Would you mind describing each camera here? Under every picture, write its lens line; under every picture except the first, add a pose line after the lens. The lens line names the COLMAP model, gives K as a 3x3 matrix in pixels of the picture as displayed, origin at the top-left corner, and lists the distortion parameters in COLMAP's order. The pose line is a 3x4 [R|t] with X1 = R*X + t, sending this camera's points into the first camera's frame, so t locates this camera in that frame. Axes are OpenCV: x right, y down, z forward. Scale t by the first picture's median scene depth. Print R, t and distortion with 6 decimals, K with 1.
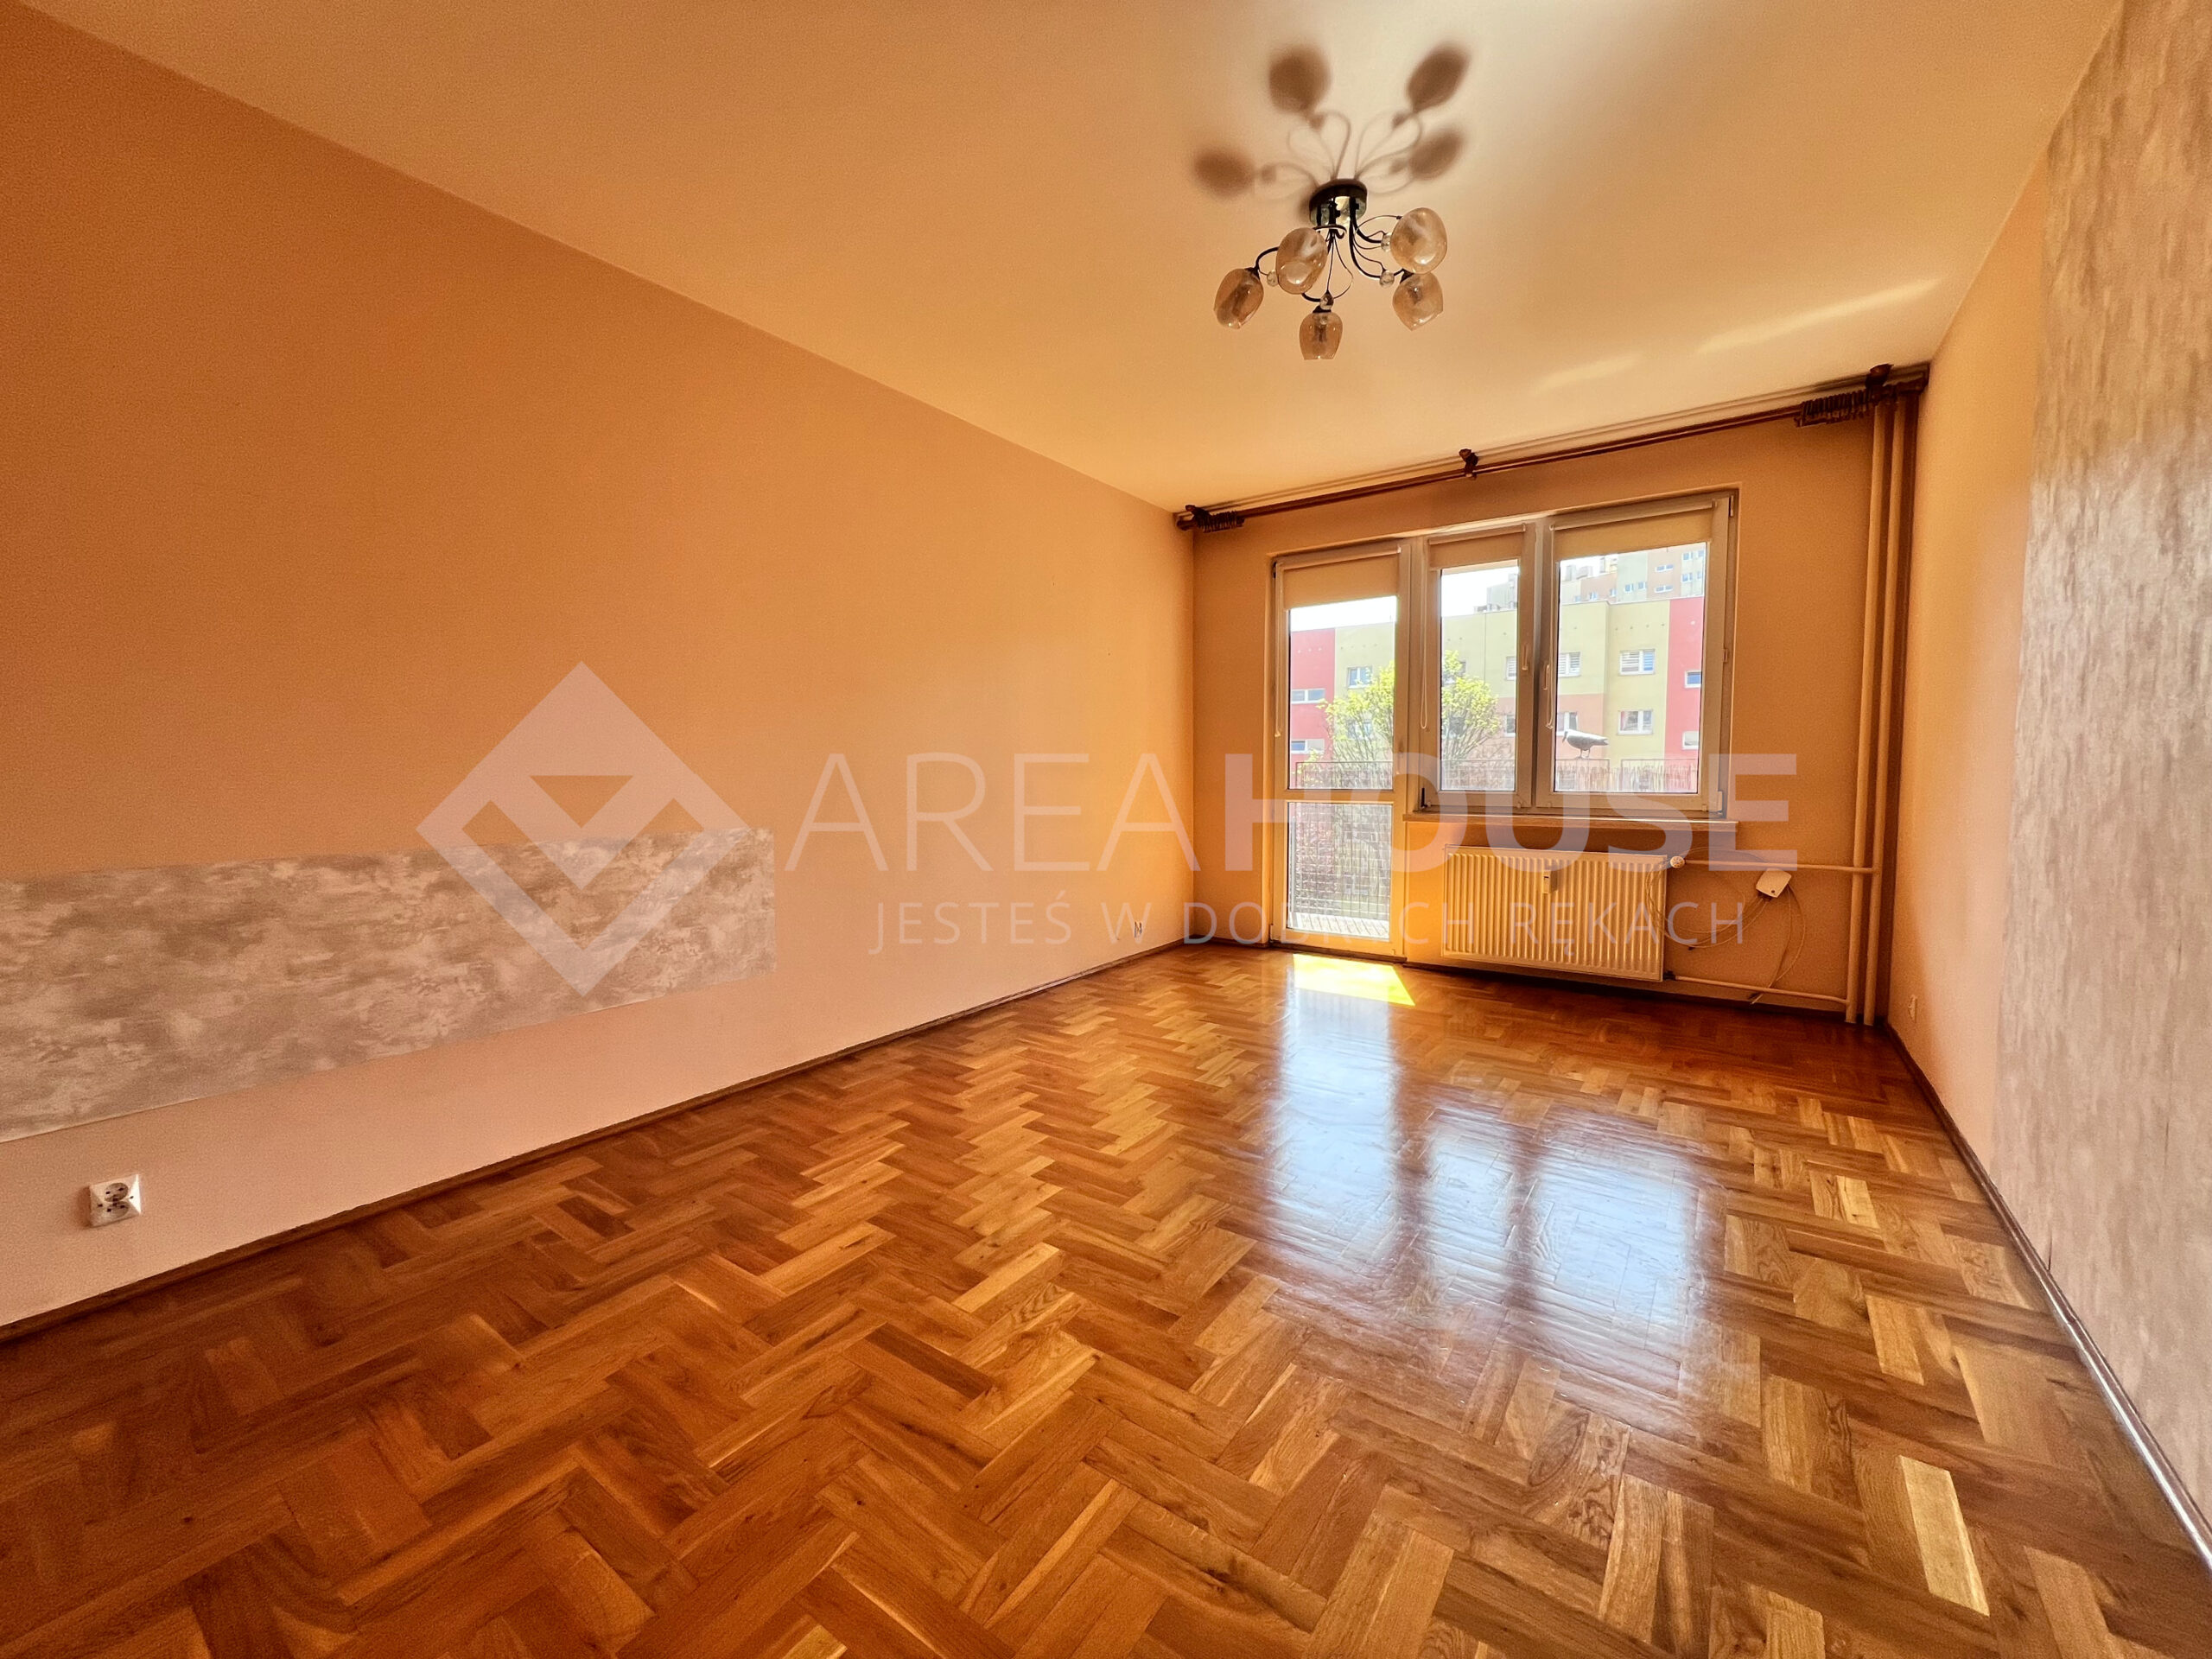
lens RADIAL K [[889.9, 0, 1097.4], [0, 889.9, 830.5], [0, 0, 1]] dist [-0.002365, 0.000126]
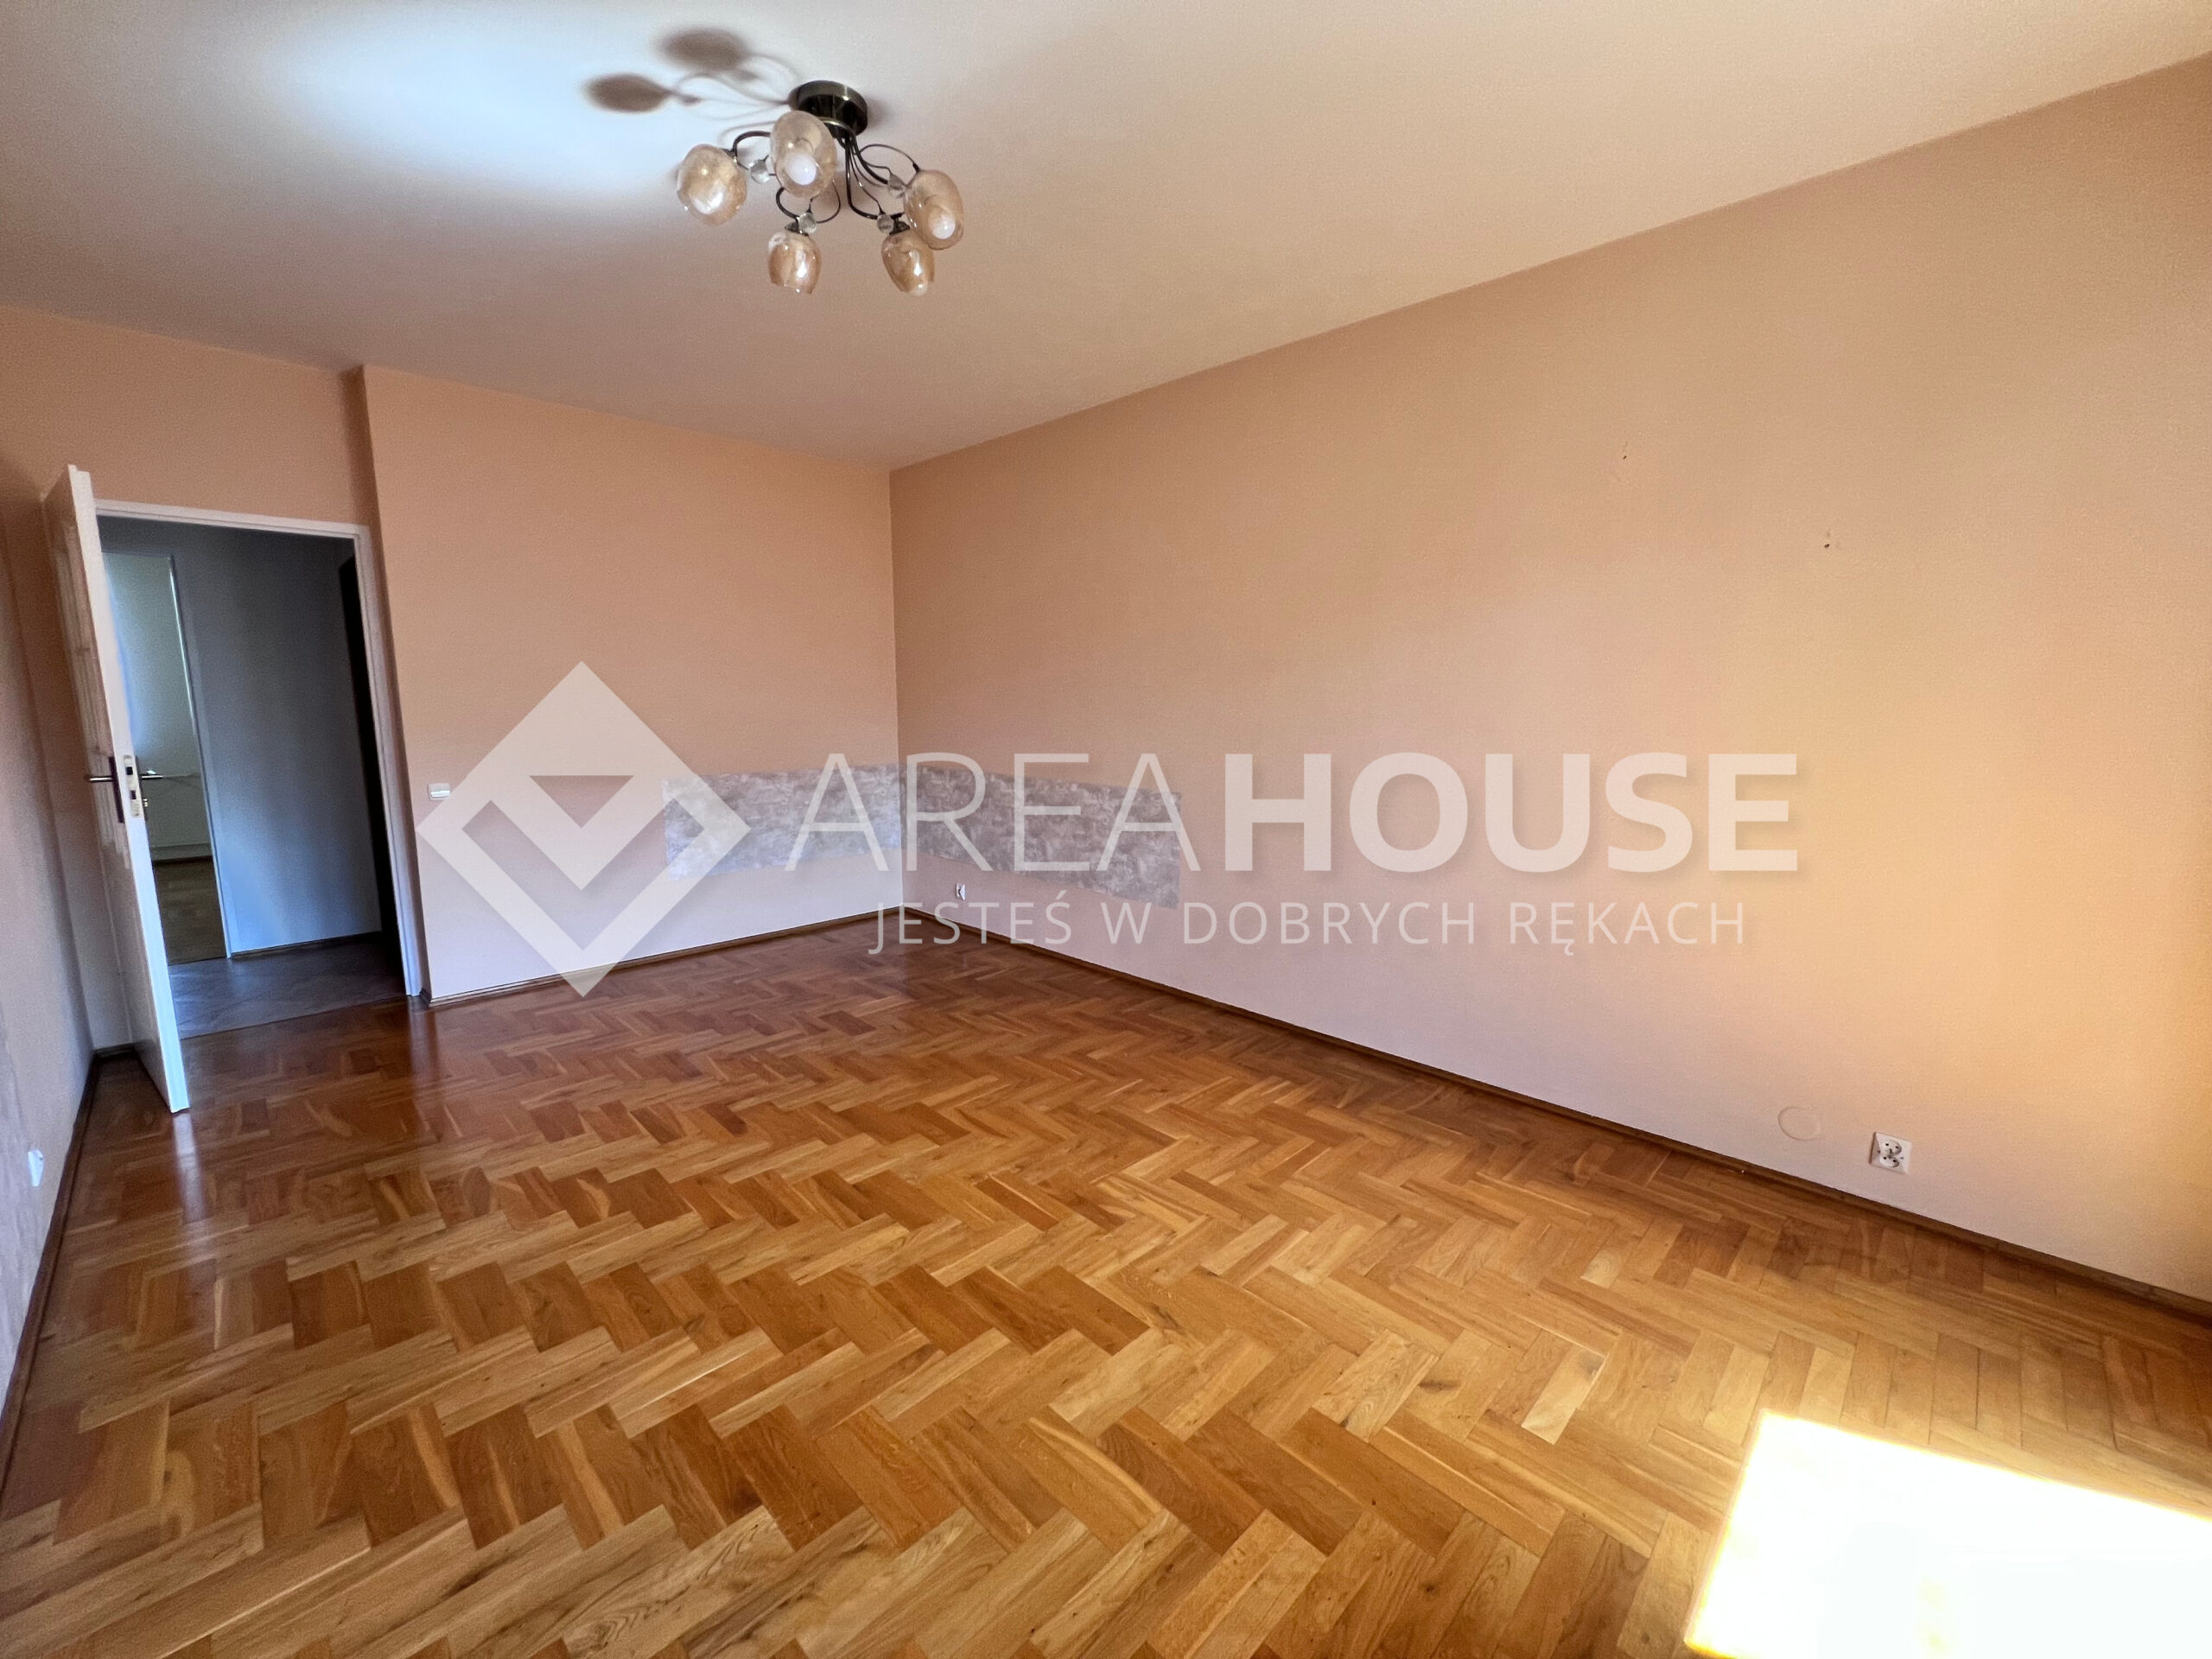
lens RADIAL K [[878.9, 0, 1100.6], [0, 878.9, 820.7], [0, 0, 1]] dist [-0.001490, -0.000075]
pose [[-0.162122, 0.139576, -0.976850, 1.216927], [-0.078909, 0.984942, 0.153828, -0.209681], [0.983611, 0.102022, -0.148667, 1.555233]]
